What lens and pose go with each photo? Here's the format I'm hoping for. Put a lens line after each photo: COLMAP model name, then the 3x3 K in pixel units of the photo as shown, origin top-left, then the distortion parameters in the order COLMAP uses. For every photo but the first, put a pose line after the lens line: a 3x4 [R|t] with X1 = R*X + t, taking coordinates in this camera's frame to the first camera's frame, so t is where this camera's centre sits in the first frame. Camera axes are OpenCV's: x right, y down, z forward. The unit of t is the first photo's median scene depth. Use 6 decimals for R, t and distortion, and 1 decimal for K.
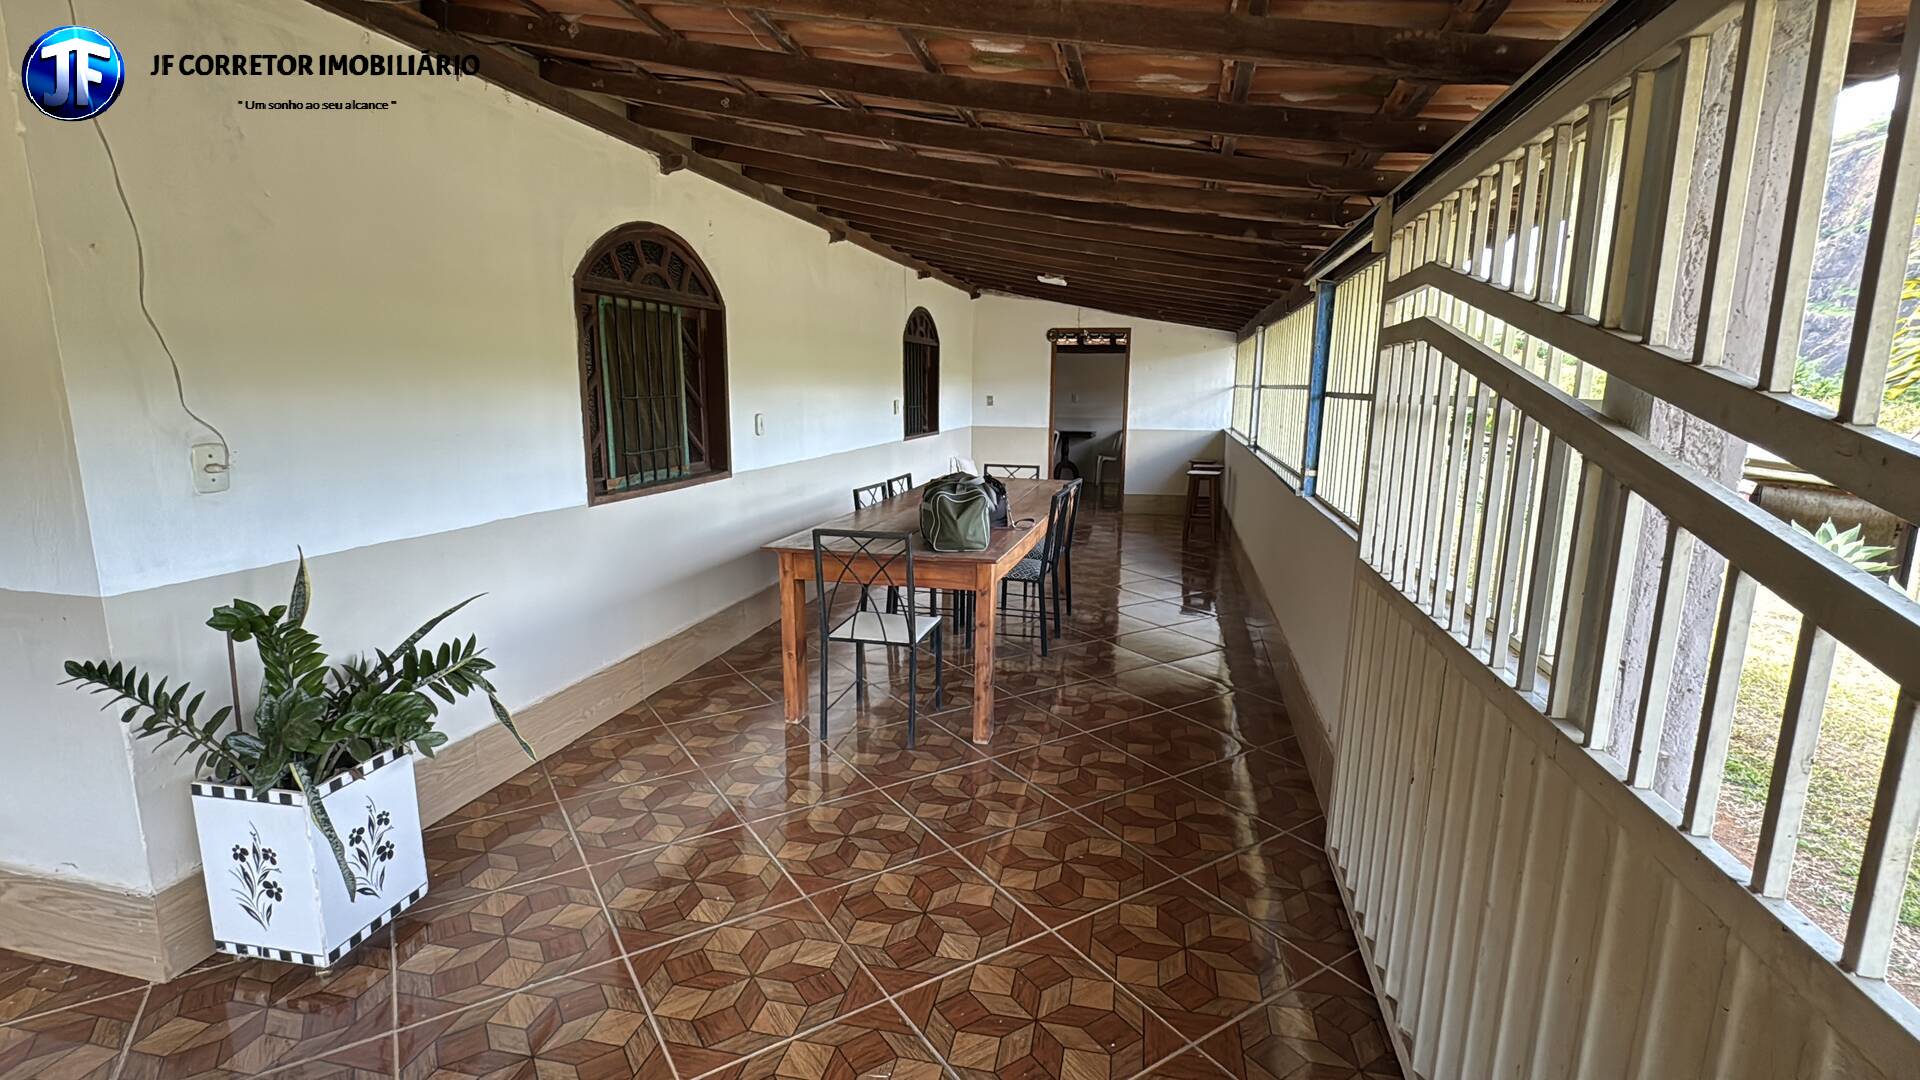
lens RADIAL K [[877.2, 0, 960.0], [0, 877.2, 540.0], [0, 0, 1]] dist [-0.002055, -0.000217]
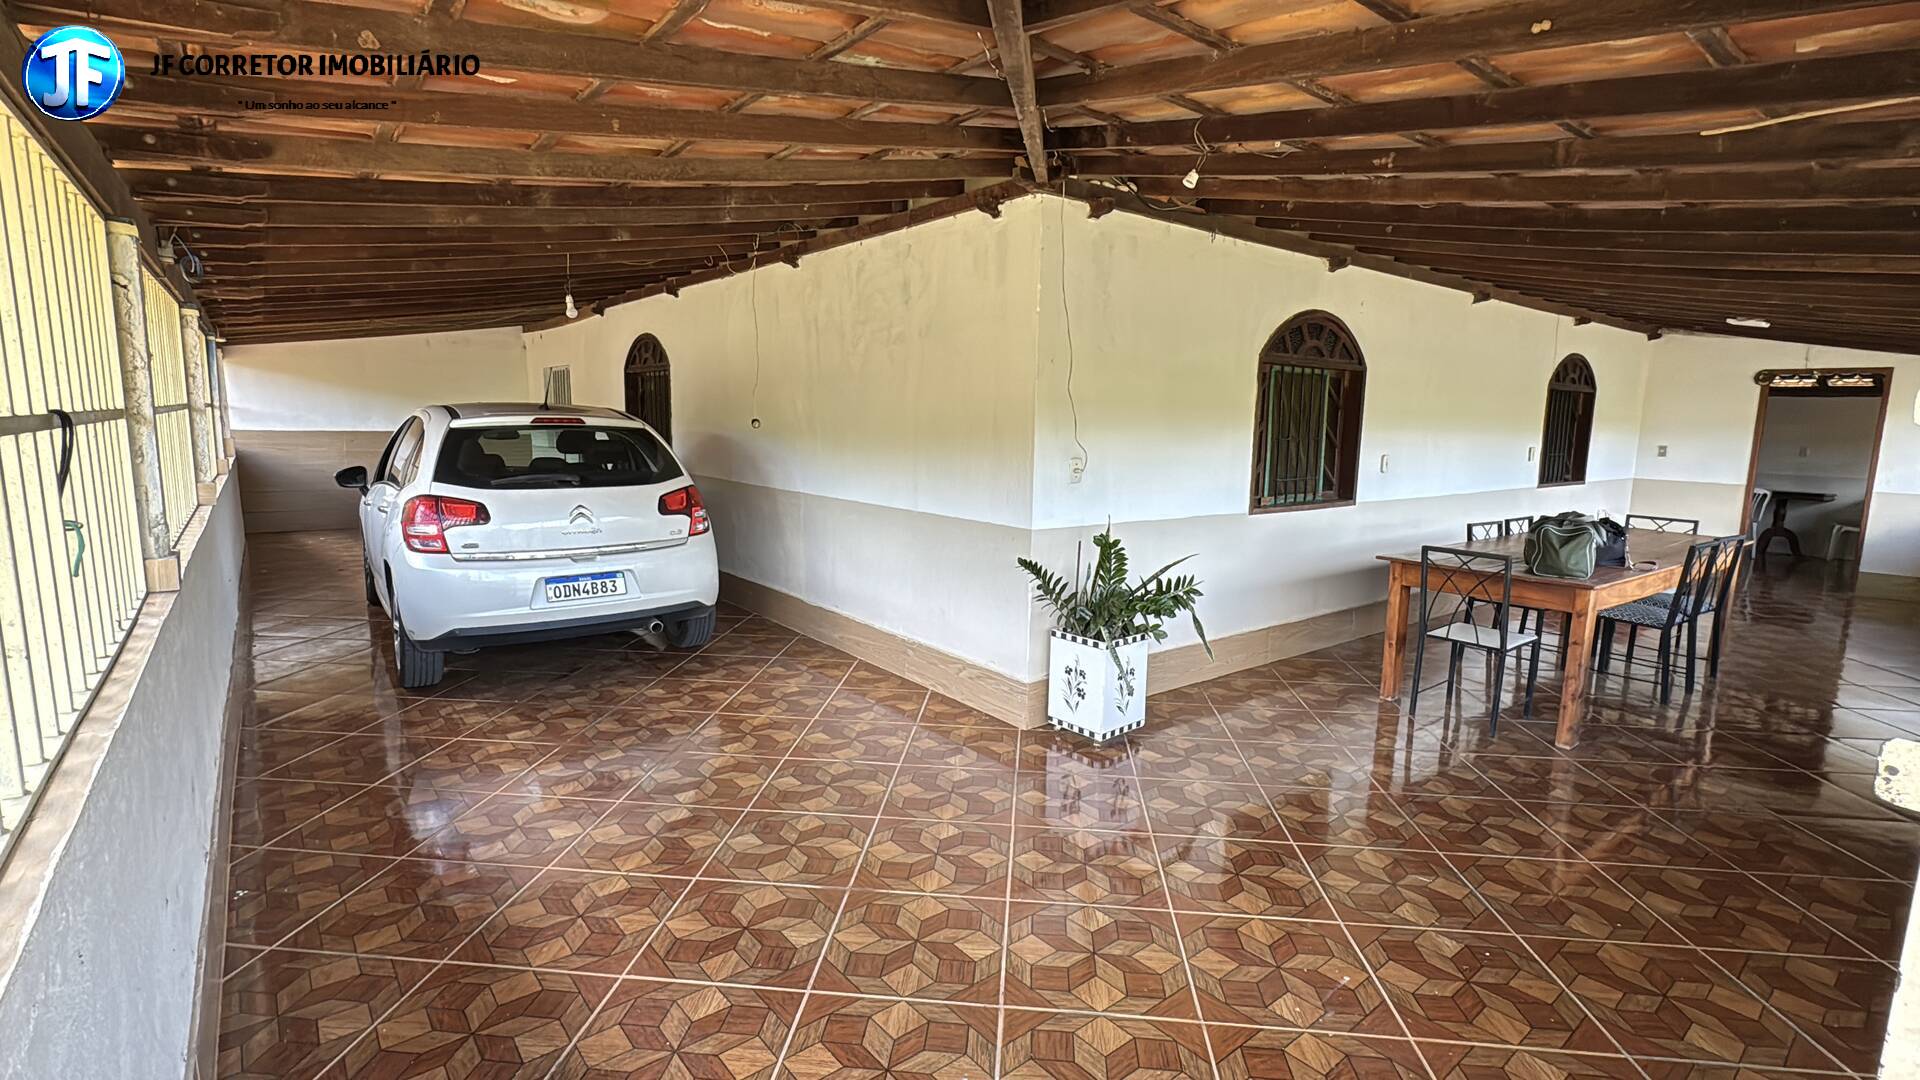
lens RADIAL K [[877.2, 0, 960.0], [0, 877.2, 540.0], [0, 0, 1]] dist [-0.002055, -0.000217]
pose [[0.784561, 0.095190, -0.612702, 0.079676], [-0.122760, 0.992432, -0.003009, 0.062653], [0.607778, 0.077576, 0.790308, -0.390197]]
